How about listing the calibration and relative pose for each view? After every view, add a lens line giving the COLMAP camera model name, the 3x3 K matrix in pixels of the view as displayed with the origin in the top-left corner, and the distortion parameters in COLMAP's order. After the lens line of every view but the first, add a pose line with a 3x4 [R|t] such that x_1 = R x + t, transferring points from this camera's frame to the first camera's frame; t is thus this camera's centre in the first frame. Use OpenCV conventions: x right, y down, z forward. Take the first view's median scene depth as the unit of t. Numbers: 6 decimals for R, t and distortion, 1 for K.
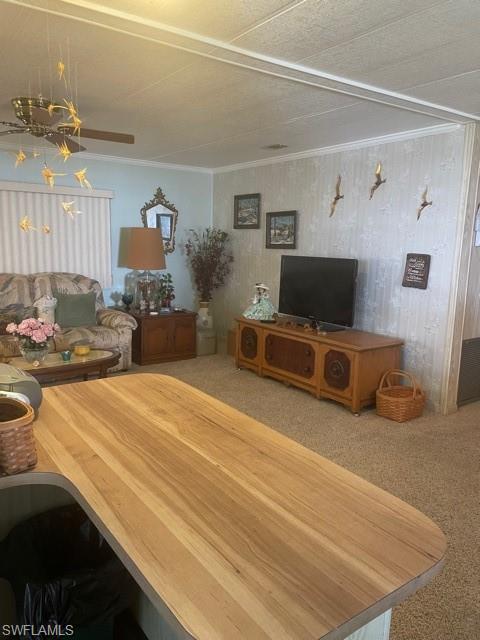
lens RADIAL K [[482.0, 0, 240.0], [0, 482.0, 320.0], [0, 0, 1]] dist [0.095292, -0.133673]
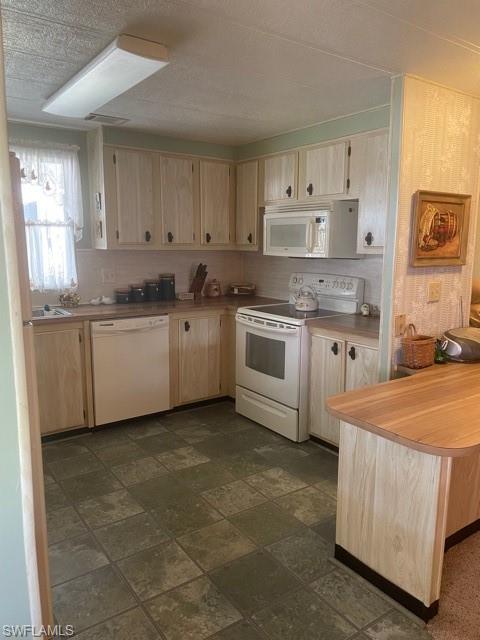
lens RADIAL K [[482.0, 0, 240.0], [0, 482.0, 320.0], [0, 0, 1]] dist [0.095292, -0.133673]
pose [[-0.009045, 0.141071, -0.989958, 0.417915], [-0.177643, 0.974025, 0.140423, -0.011556], [0.984053, 0.177130, 0.016250, 0.059886]]
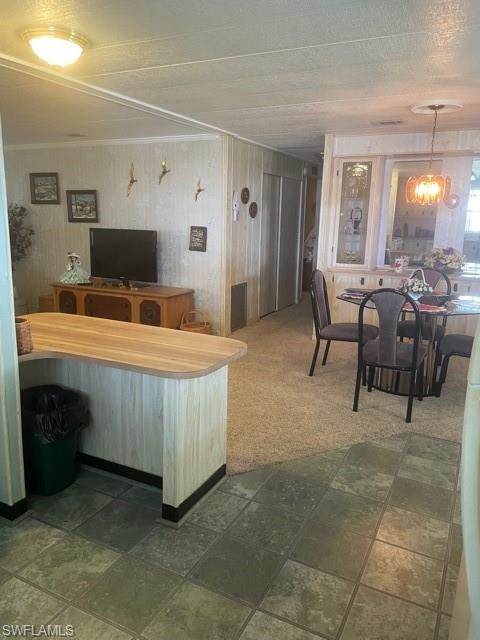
lens RADIAL K [[482.0, 0, 240.0], [0, 482.0, 320.0], [0, 0, 1]] dist [0.095292, -0.133673]
pose [[0.887480, -0.100366, 0.449784, -0.148260], [0.076037, 0.994510, 0.071888, 0.033627], [-0.454530, -0.029599, 0.890240, -0.245665]]
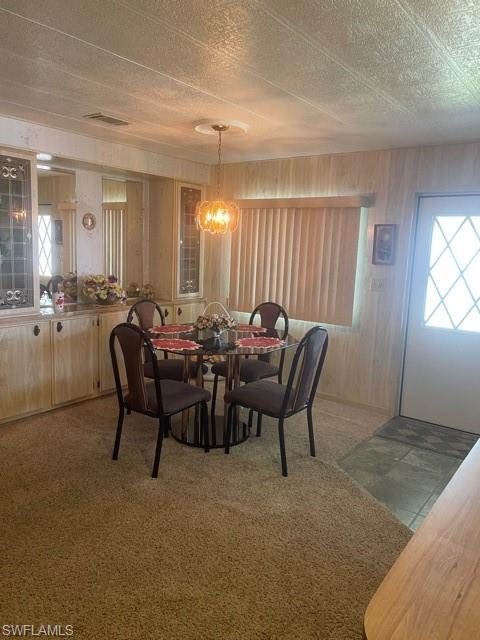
lens RADIAL K [[482.0, 0, 240.0], [0, 482.0, 320.0], [0, 0, 1]] dist [0.095292, -0.133673]
pose [[-0.311723, -0.180486, 0.932874, -0.210585], [0.116354, 0.967154, 0.225999, -0.108700], [-0.943022, 0.178993, -0.280484, 0.535961]]
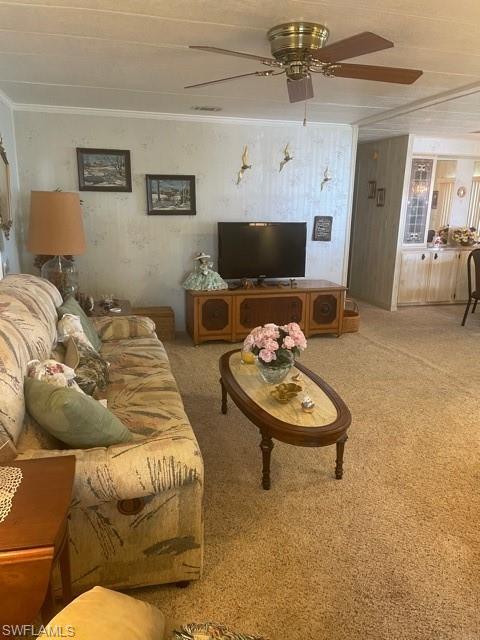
lens RADIAL K [[482.0, 0, 240.0], [0, 482.0, 320.0], [0, 0, 1]] dist [0.095292, -0.133673]
pose [[0.357792, -0.236810, 0.903275, -0.864901], [0.147540, 0.969496, 0.195729, -0.127999], [-0.922072, 0.063239, 0.381817, 0.589883]]
